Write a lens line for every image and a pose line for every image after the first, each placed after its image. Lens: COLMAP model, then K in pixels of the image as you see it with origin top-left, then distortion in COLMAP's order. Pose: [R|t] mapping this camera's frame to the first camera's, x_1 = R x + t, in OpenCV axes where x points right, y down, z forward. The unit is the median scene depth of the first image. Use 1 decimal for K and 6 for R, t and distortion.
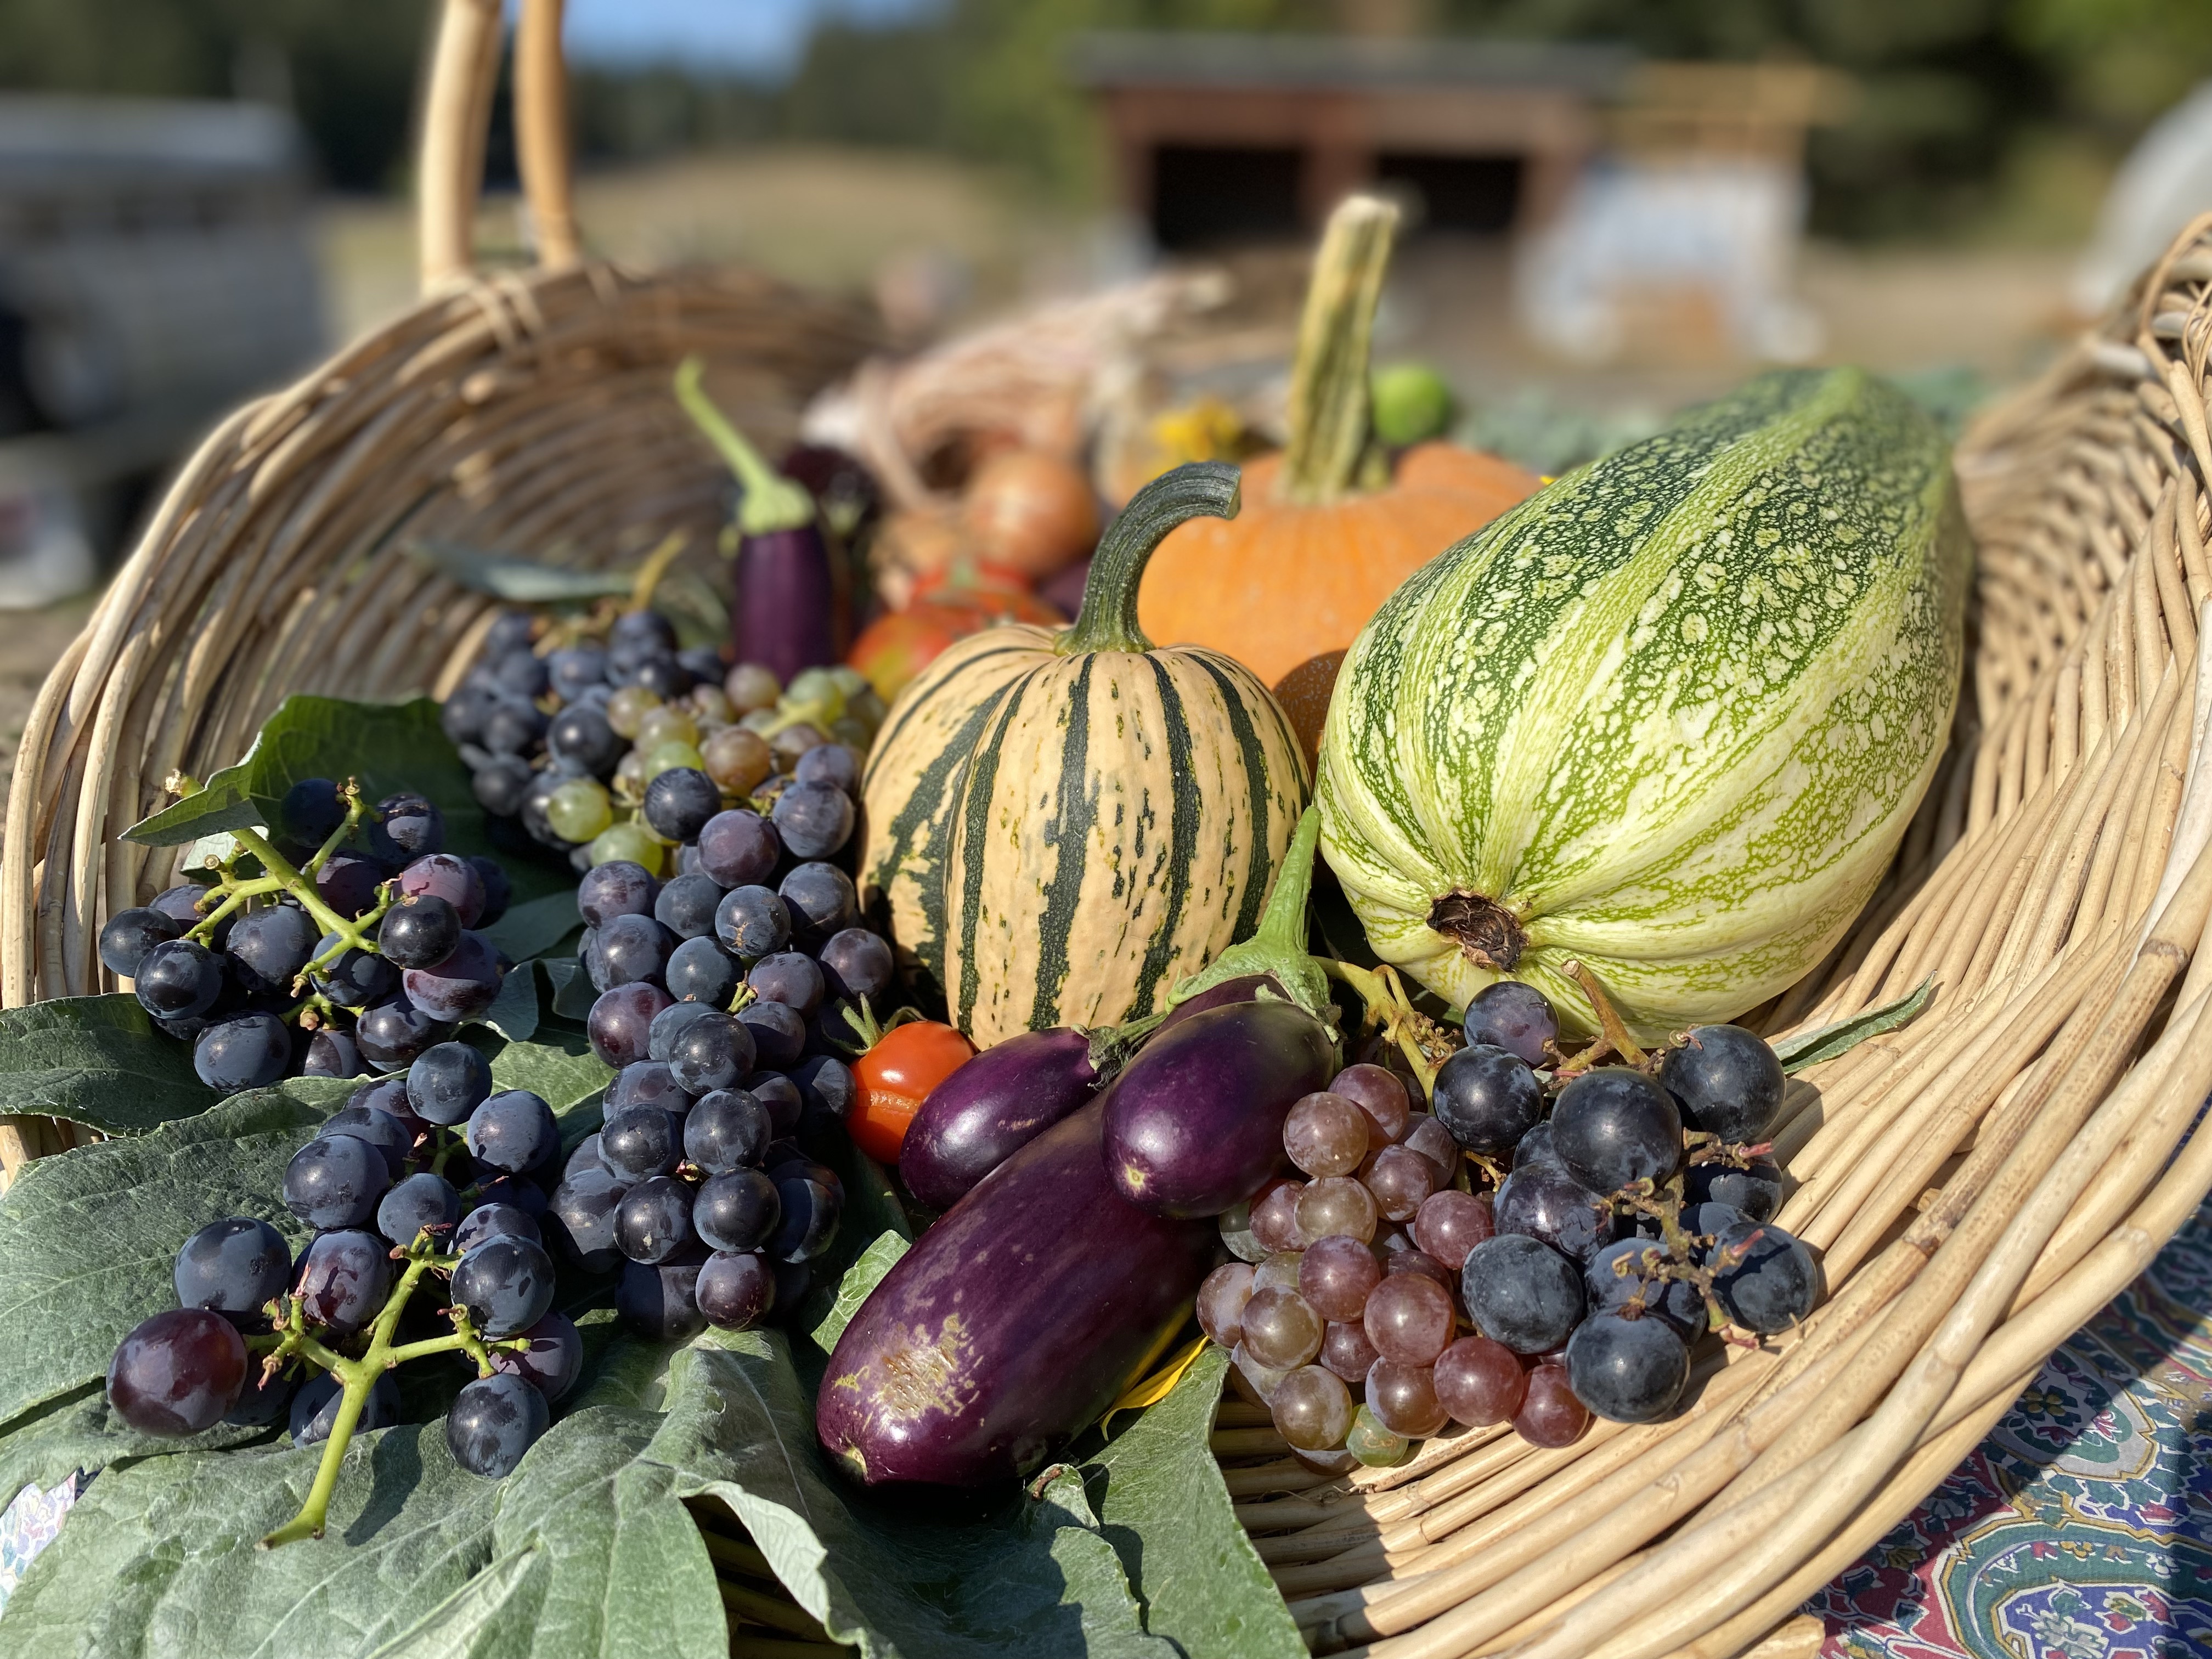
lens RADIAL K [[1691.1, 0, 1106.0], [0, 1691.1, 829.5], [0, 0, 1]] dist [-0.004852, -0.011993]
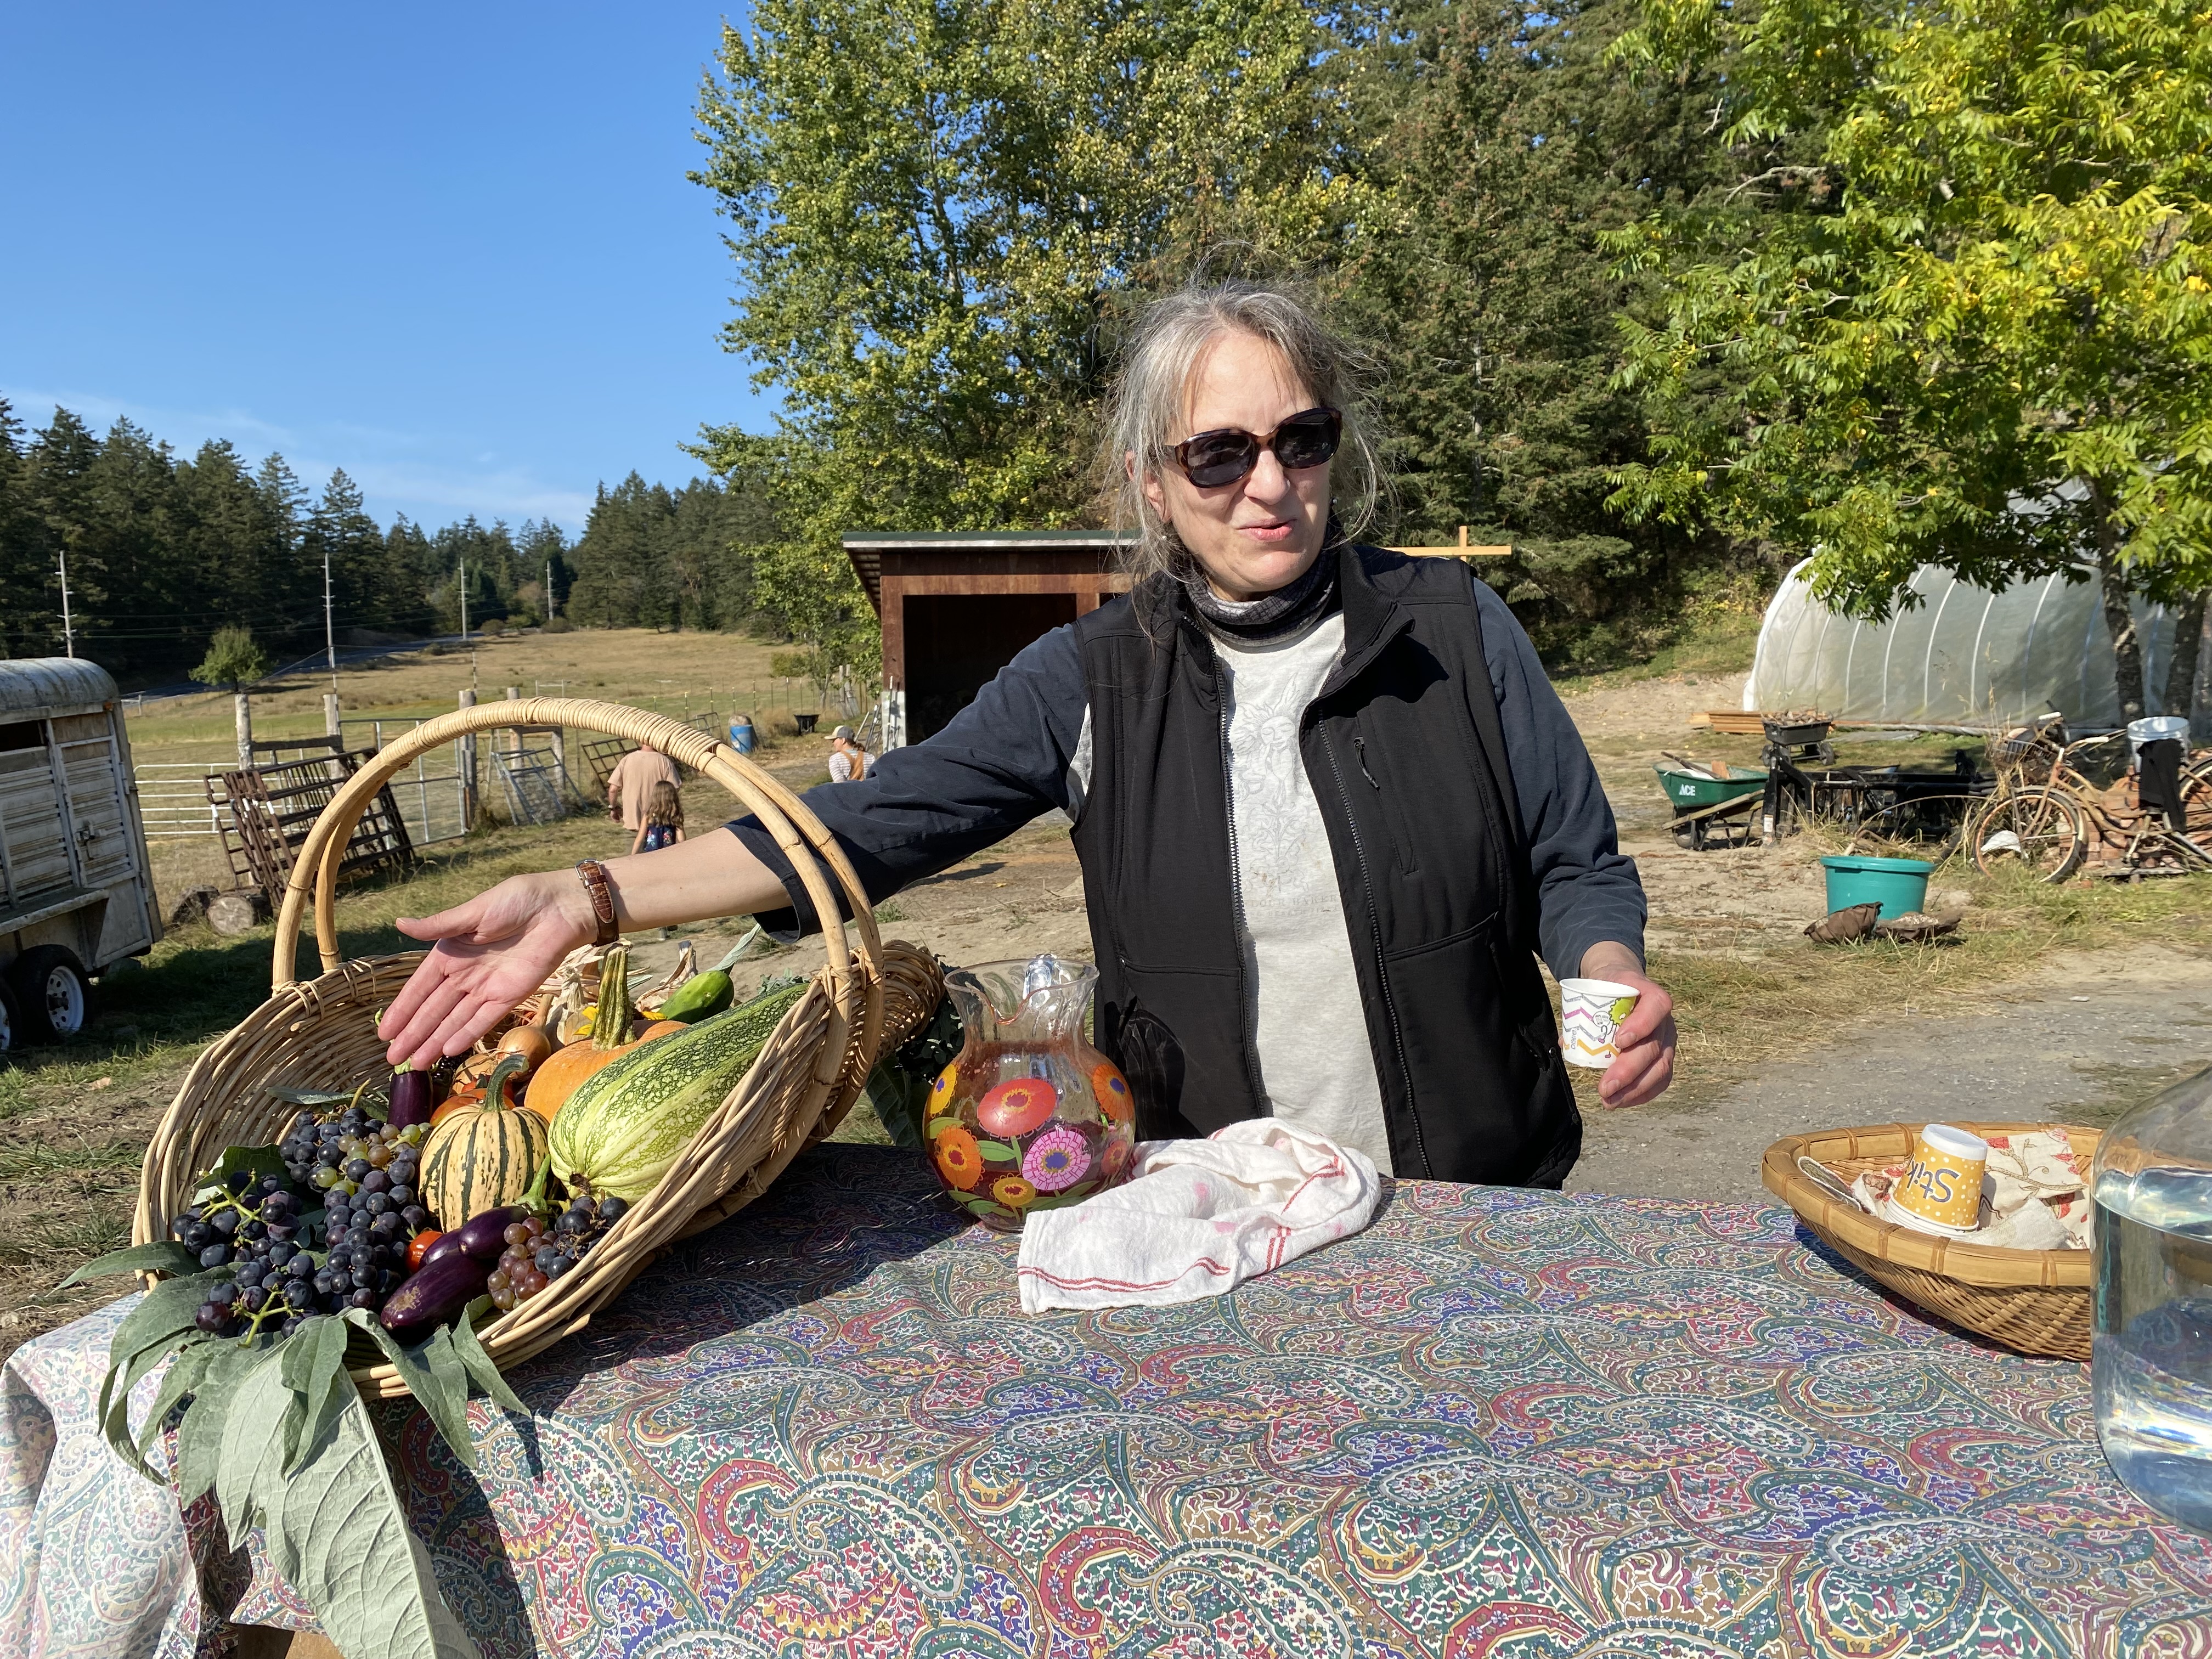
lens RADIAL K [[1691.1, 0, 1106.0], [0, 1691.1, 829.5], [0, 0, 1]] dist [-0.004852, -0.011993]
pose [[0.992413, -0.060279, 0.107154, 0.900903], [0.084319, 0.967996, -0.236378, 0.249558], [-0.089475, 0.243620, 0.965735, -2.511665]]
